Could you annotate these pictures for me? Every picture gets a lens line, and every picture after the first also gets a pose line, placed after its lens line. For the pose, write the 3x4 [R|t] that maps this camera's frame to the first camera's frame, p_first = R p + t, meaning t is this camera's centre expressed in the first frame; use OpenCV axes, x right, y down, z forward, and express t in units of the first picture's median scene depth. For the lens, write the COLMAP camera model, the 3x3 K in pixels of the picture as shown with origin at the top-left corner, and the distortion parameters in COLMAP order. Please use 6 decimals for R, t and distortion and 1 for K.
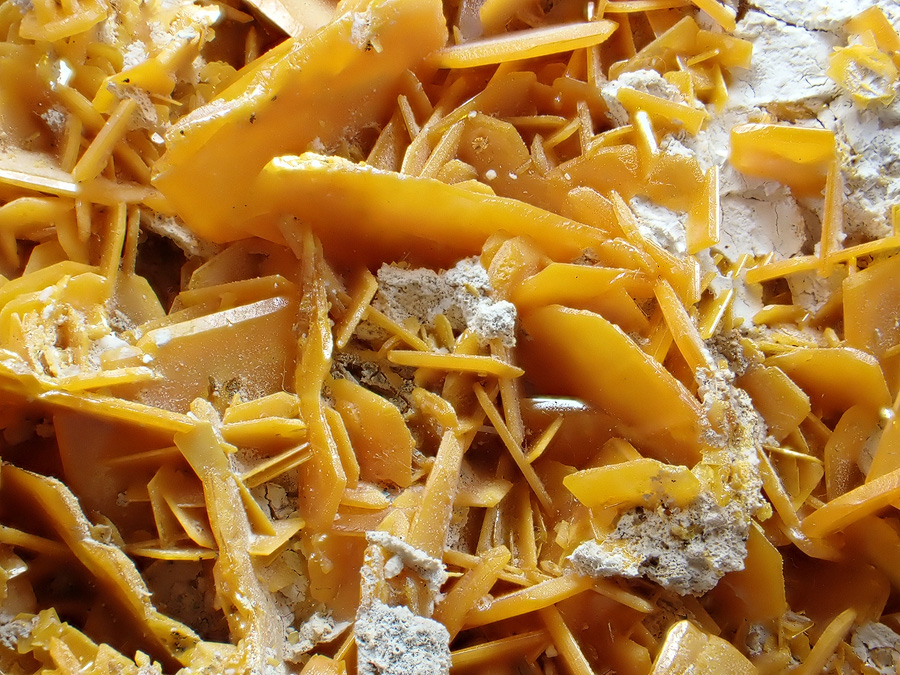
lens RADIAL K [[1462.0, 0, 449.2], [0, 1462.0, 336.6], [0, 0, 1]] dist [-0.017535, 0.000000]
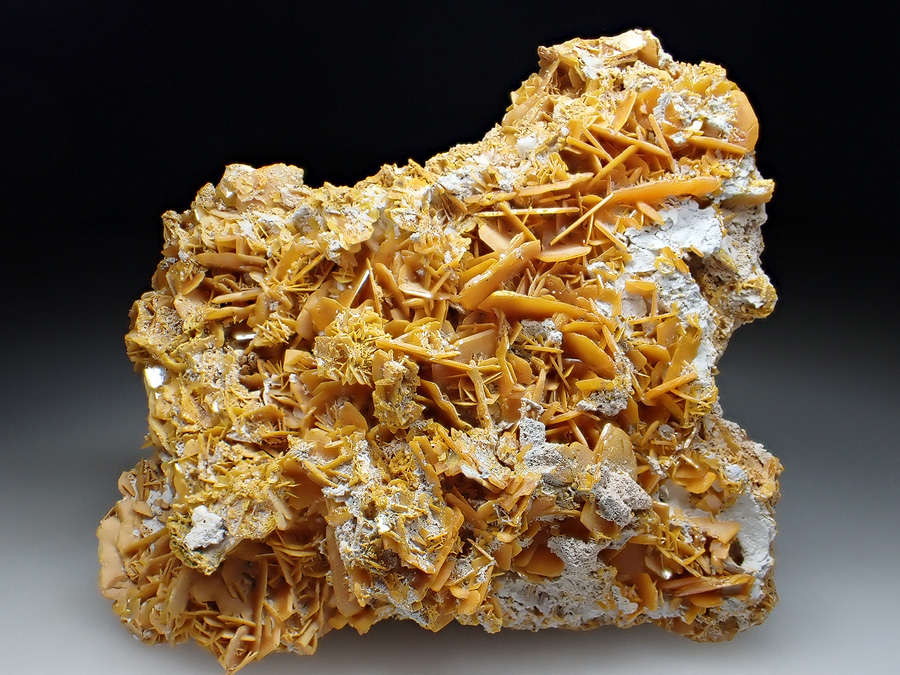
lens RADIAL K [[786.9, 0, 450.7], [0, 786.9, 340.4], [0, 0, 1]] dist [-0.073203, -0.001596]
pose [[0.999212, 0.003515, -0.039523, -0.141609], [-0.000409, 0.996928, 0.078325, -0.147048], [0.039676, -0.078247, 0.996144, -0.852593]]
